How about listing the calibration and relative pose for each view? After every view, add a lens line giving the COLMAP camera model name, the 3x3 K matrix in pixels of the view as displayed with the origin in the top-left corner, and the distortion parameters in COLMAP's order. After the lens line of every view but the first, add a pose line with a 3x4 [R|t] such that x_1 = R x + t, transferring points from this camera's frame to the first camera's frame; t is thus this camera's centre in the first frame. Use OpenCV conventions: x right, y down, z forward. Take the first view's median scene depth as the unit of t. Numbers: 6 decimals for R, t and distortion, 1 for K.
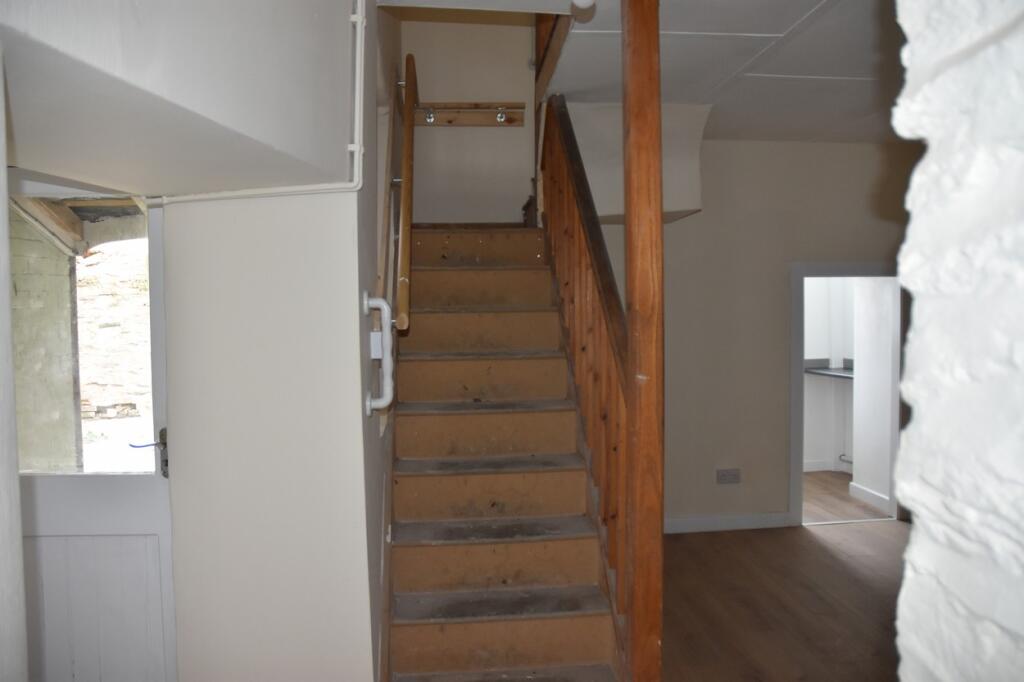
lens RADIAL K [[795.0, 0, 512.0], [0, 795.0, 341.0], [0, 0, 1]] dist [-0.100451, 0.002448]
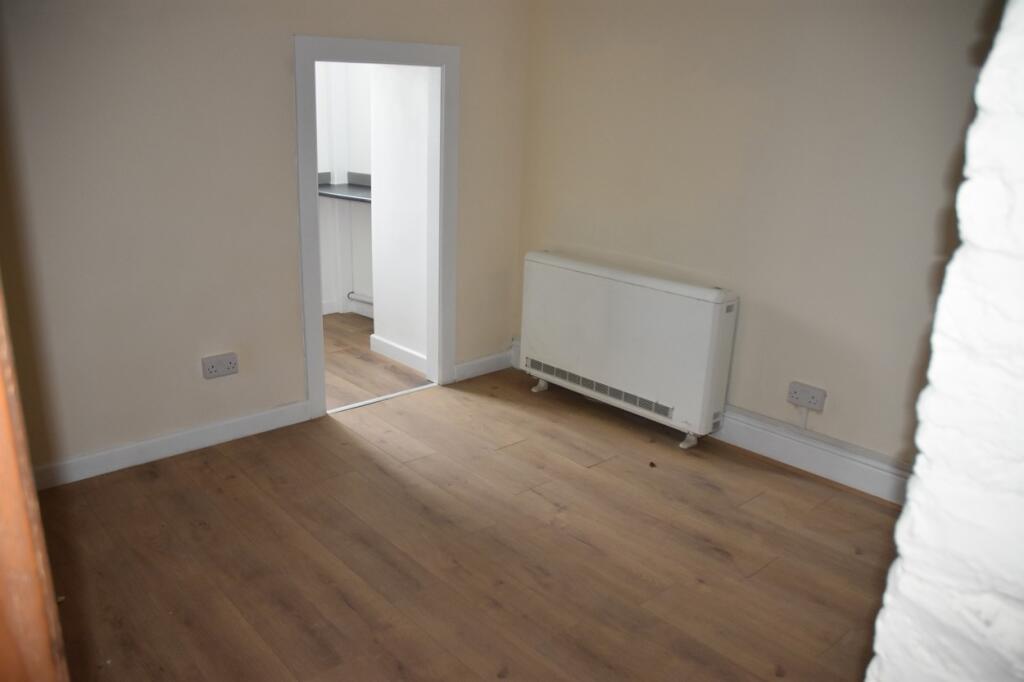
lens RADIAL K [[760.3, 0, 512.0], [0, 760.3, 341.0], [0, 0, 1]] dist [-0.198081, -0.000543]
pose [[0.782848, -0.136323, 0.607095, 0.088260], [-0.026539, 0.967500, 0.251474, -0.009099], [-0.621647, -0.212978, 0.753788, 0.361731]]
